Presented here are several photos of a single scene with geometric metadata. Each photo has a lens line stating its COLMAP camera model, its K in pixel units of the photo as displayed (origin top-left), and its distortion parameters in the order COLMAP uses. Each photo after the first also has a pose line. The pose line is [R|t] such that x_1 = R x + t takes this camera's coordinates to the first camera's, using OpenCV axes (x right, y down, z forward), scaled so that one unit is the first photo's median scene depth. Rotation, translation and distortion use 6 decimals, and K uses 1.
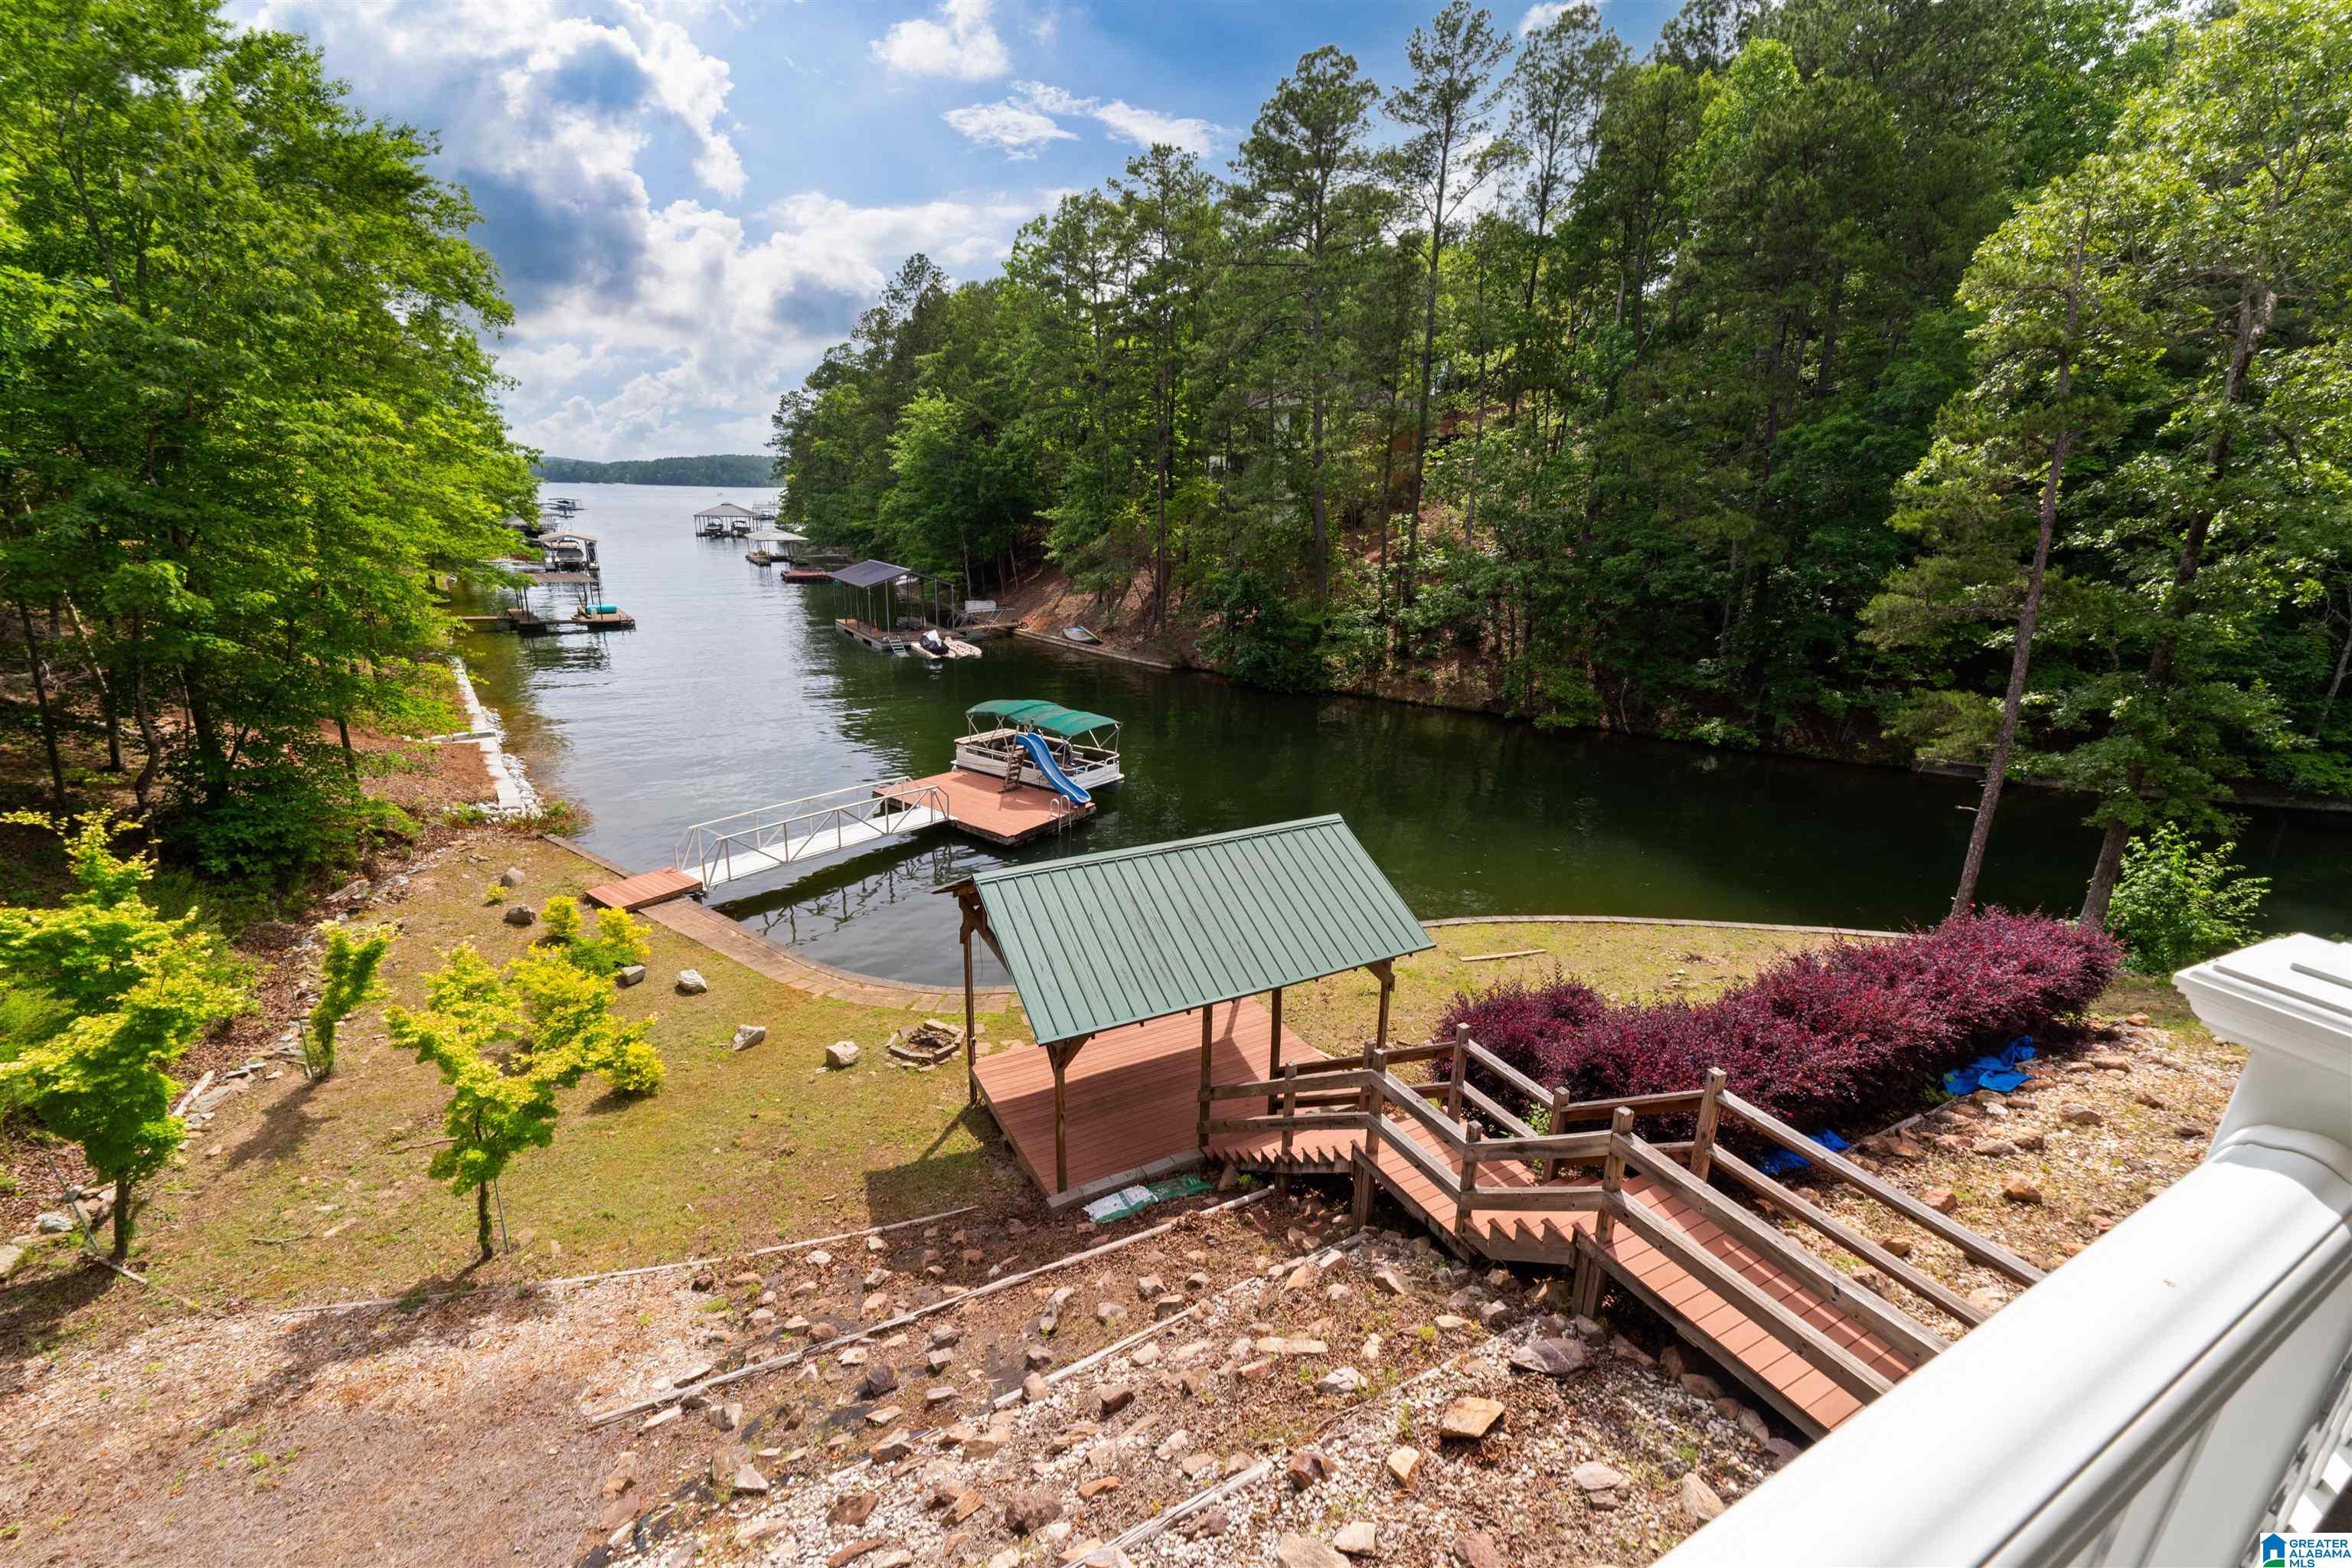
lens RADIAL K [[999.8, 0, 1185.9], [0, 999.8, 787.1], [0, 0, 1]] dist [0.001782, 0.000233]
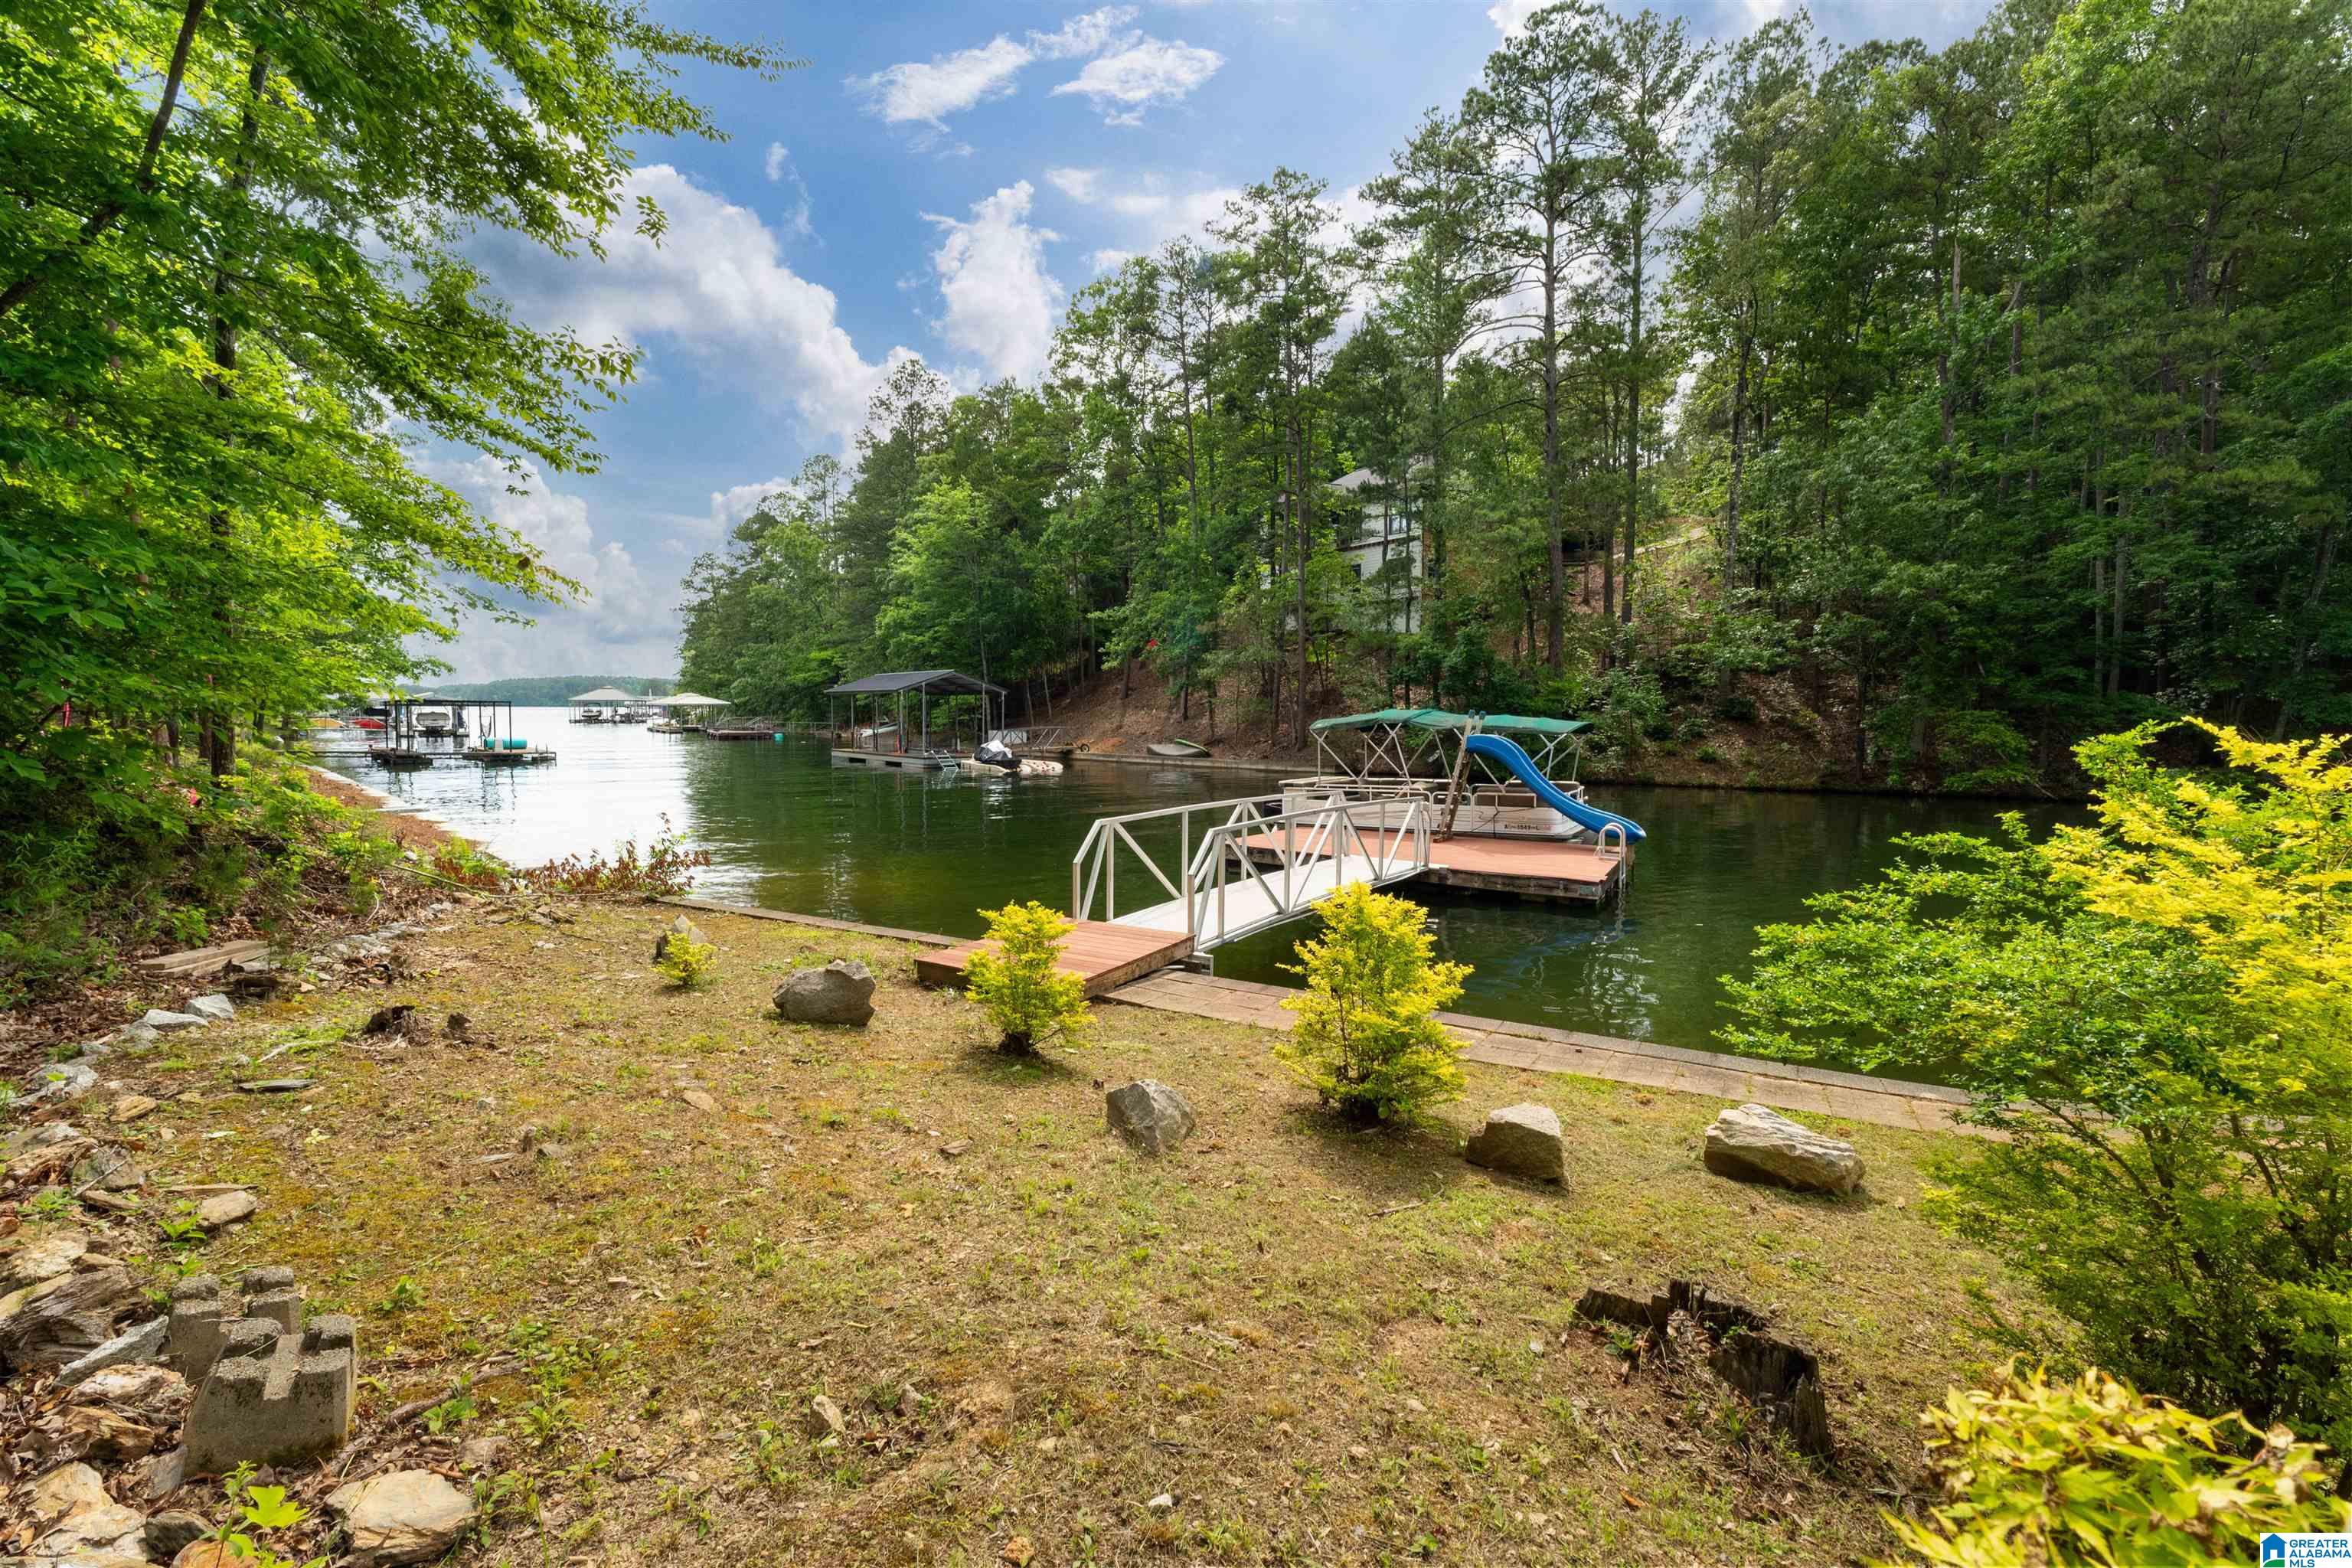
lens RADIAL K [[1047.1, 0, 1179.1], [0, 1047.1, 778.7], [0, 0, 1]] dist [-0.004159, -0.001037]
pose [[0.992669, -0.028149, 0.117539, -0.176917], [0.053516, 0.974340, -0.218624, 0.041141], [-0.108369, 0.223312, 0.968704, 0.198857]]
